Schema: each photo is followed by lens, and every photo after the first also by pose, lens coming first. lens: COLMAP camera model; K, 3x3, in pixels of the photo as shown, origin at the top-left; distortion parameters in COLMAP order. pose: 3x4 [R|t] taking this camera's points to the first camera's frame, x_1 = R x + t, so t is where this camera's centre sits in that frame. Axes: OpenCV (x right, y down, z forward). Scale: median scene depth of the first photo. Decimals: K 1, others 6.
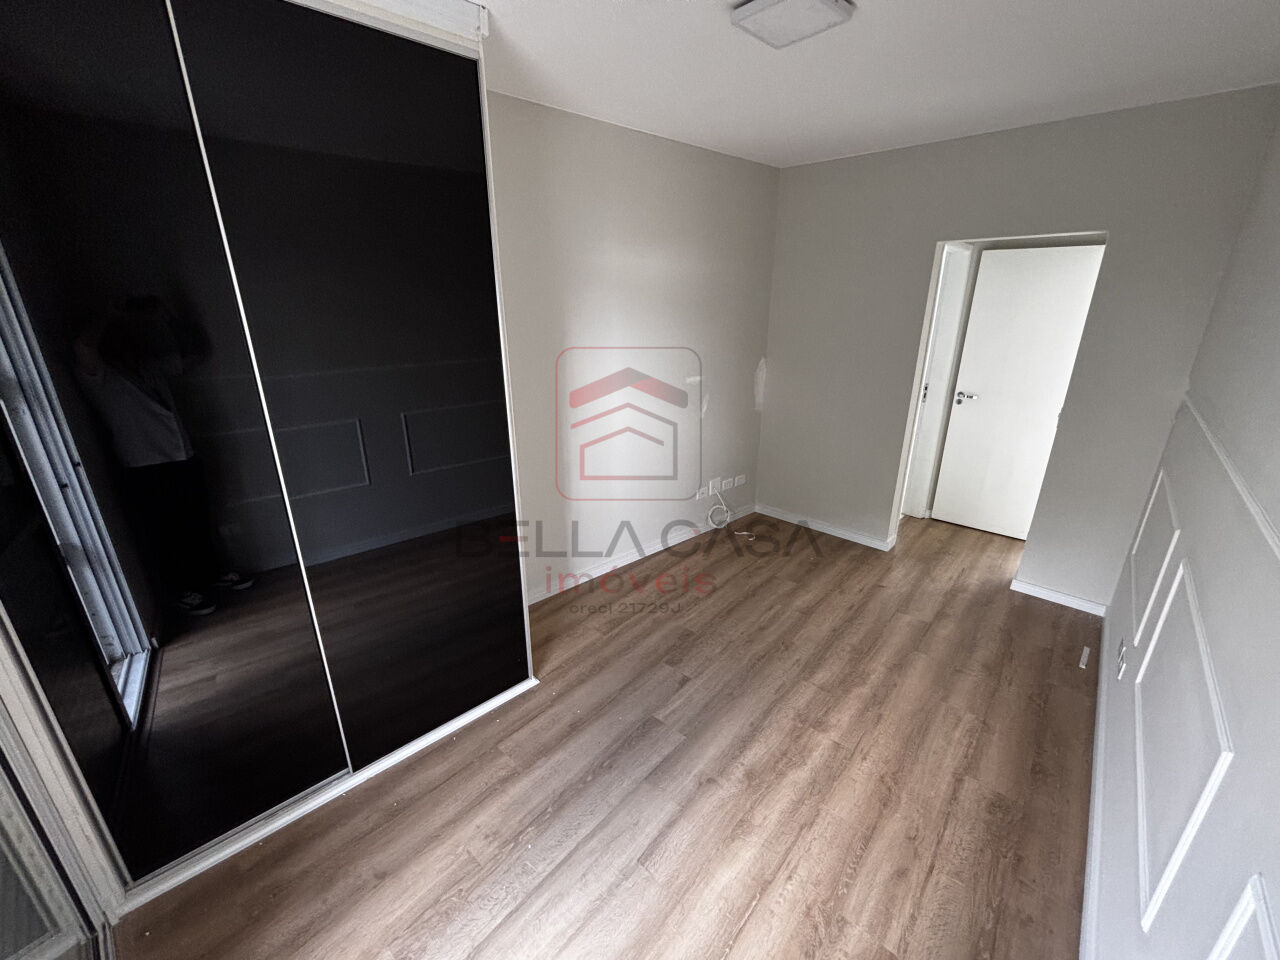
lens RADIAL K [[523.6, 0, 636.1], [0, 523.6, 477.3], [0, 0, 1]] dist [0.001492, 0.000340]
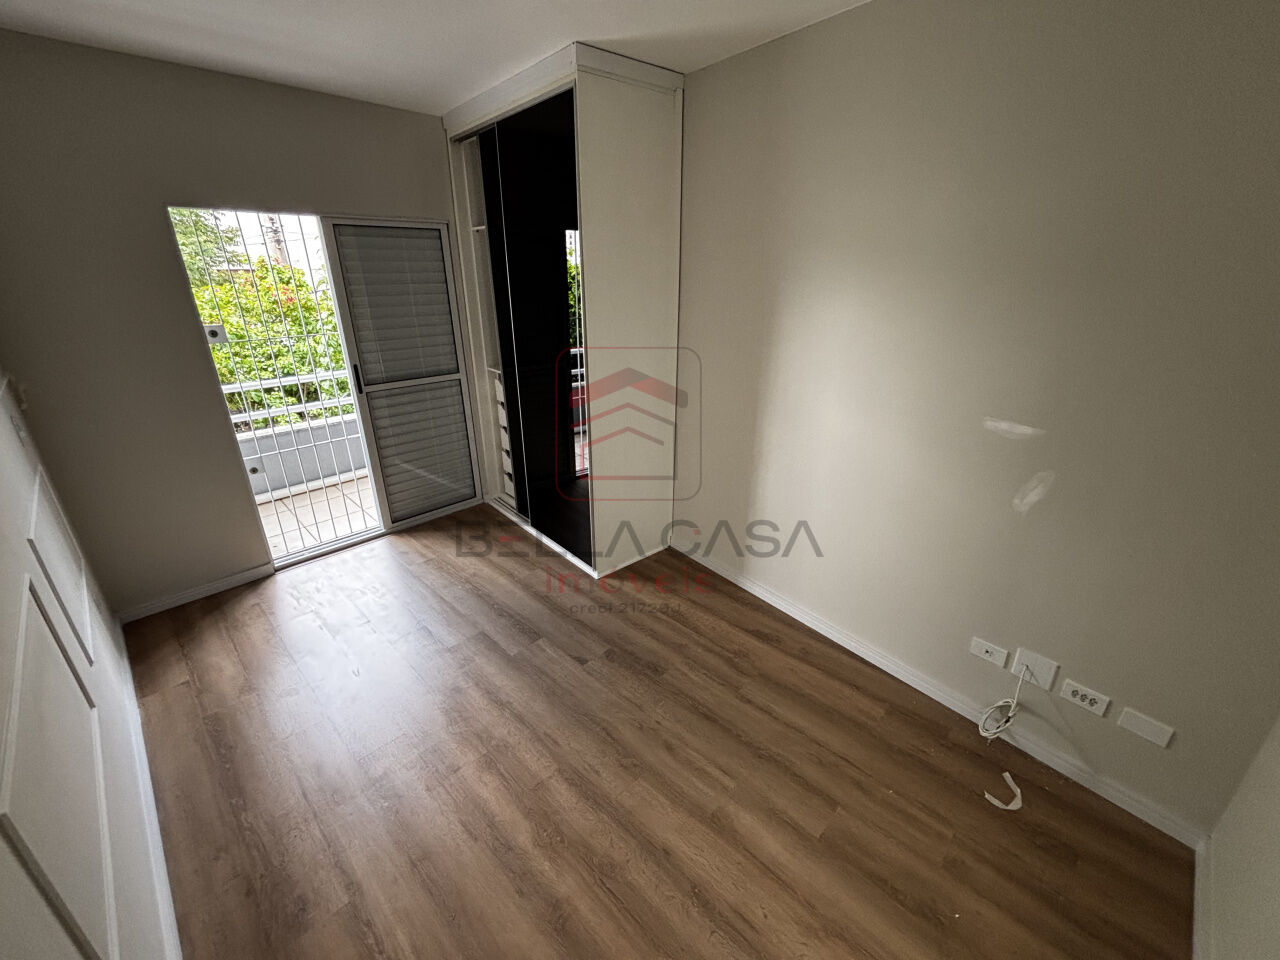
lens RADIAL K [[523.6, 0, 636.1], [0, 523.6, 477.3], [0, 0, 1]] dist [0.001492, 0.000340]
pose [[-0.040717, 0.376031, -0.925712, 0.866957], [-0.330244, 0.869347, 0.367660, -0.305253], [0.943017, 0.320681, 0.088785, 0.899087]]
